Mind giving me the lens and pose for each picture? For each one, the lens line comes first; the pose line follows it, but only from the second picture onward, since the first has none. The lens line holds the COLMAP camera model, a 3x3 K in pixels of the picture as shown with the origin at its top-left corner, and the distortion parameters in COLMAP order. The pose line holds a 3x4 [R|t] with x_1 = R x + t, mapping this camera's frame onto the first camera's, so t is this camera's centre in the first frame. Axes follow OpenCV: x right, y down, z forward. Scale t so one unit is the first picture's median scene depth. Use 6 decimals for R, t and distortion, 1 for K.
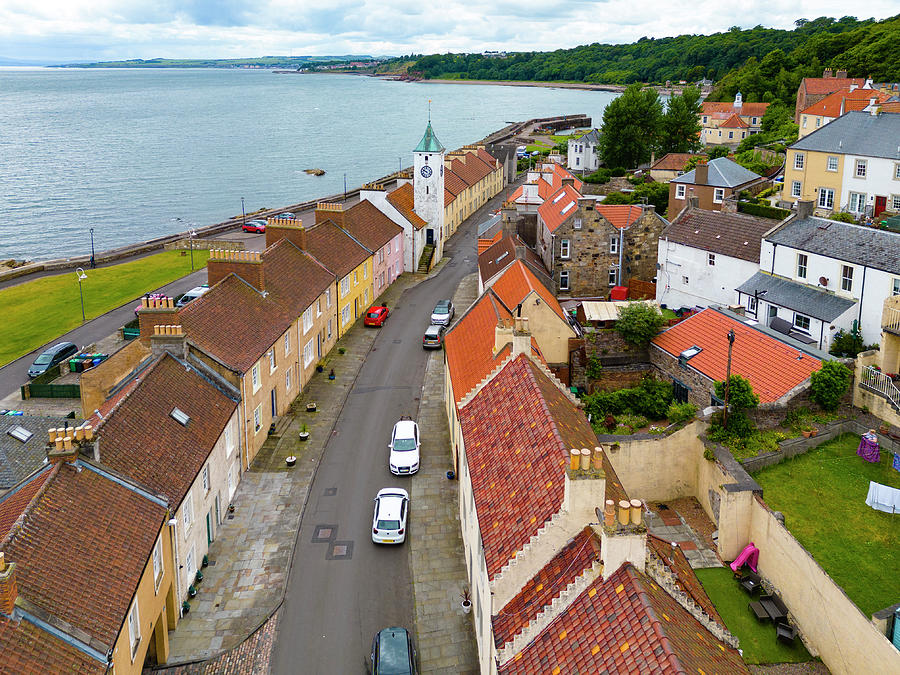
lens RADIAL K [[733.1, 0, 451.7], [0, 733.1, 277.8], [0, 0, 1]] dist [0.086415, -0.152836]
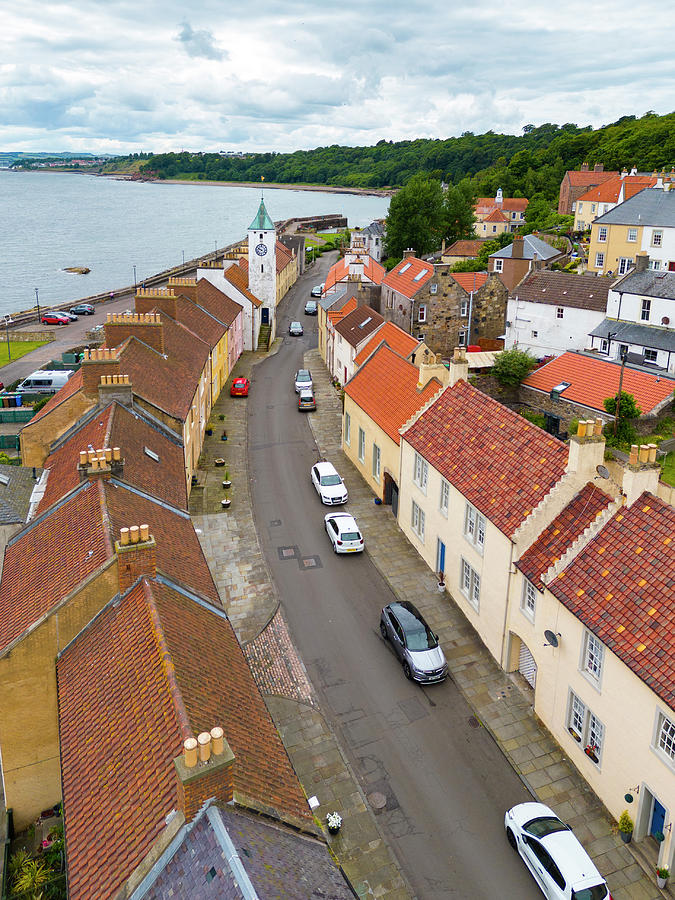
lens RADIAL K [[733.1, 0, 337.5], [0, 733.1, 450.0], [0, 0, 1]] dist [0.086415, -0.152836]
pose [[0.976397, -0.061075, 0.207167, -0.206912], [0.044821, 0.995602, 0.082270, 0.067399], [-0.211280, -0.071042, 0.974840, -0.053812]]
